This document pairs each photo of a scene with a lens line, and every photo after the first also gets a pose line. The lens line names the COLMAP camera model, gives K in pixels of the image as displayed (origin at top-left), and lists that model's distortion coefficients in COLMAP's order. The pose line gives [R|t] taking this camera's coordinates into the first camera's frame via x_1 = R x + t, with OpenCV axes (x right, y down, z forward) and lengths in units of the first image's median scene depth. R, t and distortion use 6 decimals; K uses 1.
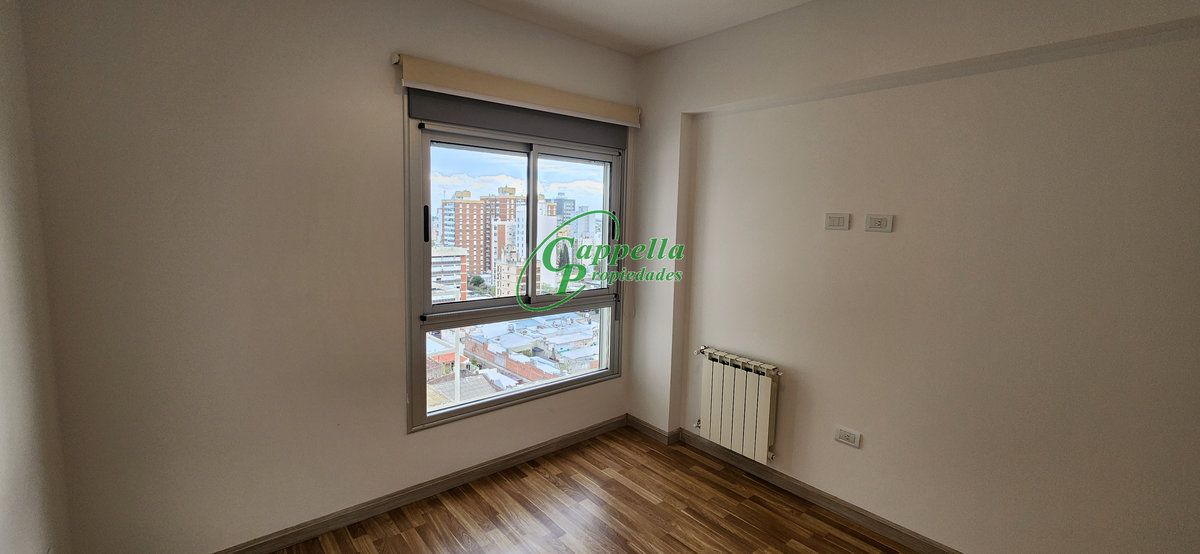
lens RADIAL K [[485.8, 0, 593.0], [0, 485.8, 275.0], [0, 0, 1]] dist [0.000258, -0.001584]
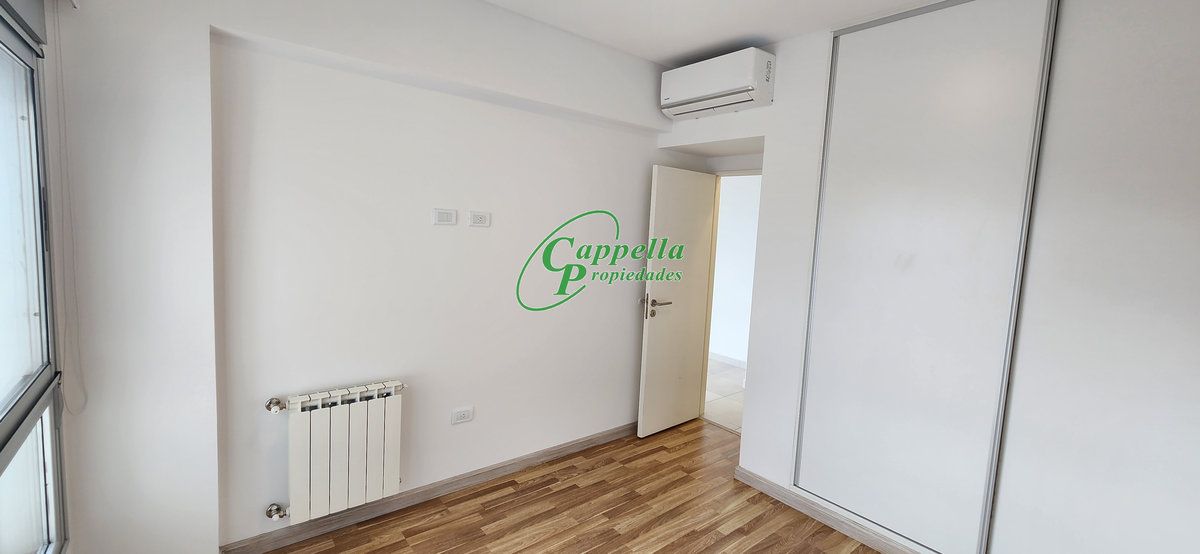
lens RADIAL K [[485.8, 0, 599.0], [0, 485.8, 272.2], [0, 0, 1]] dist [0.000258, -0.001584]
pose [[0.010166, -0.129513, 0.991526, -0.448262], [0.064251, 0.989612, 0.128604, -0.091706], [-0.997882, 0.062399, 0.018382, 0.579797]]
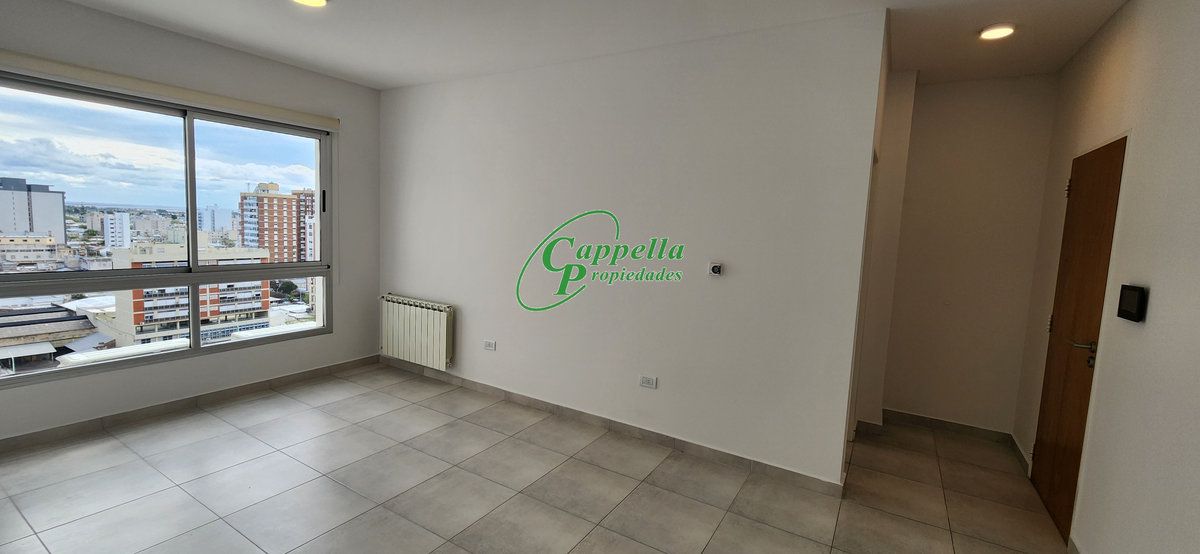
lens RADIAL K [[485.8, 0, 598.9], [0, 485.8, 269.8], [0, 0, 1]] dist [0.000258, -0.001584]
pose [[0.944888, -0.019879, 0.326790, 0.307413], [0.023624, 0.999693, -0.007496, 0.094616], [-0.326541, 0.014803, 0.945067, -0.568760]]
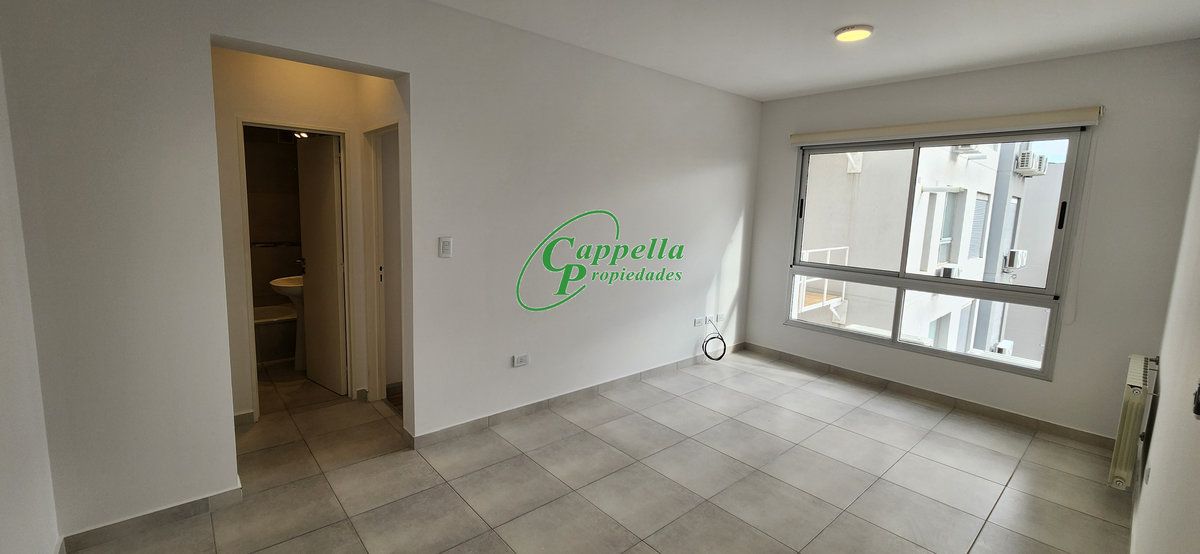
lens RADIAL K [[485.8, 0, 597.4], [0, 485.8, 273.8], [0, 0, 1]] dist [0.000258, -0.001584]
pose [[0.023293, 0.106225, -0.994069, 1.165146], [-0.151703, 0.983200, 0.101509, 0.046412], [0.988152, 0.148439, 0.039017, -0.044558]]
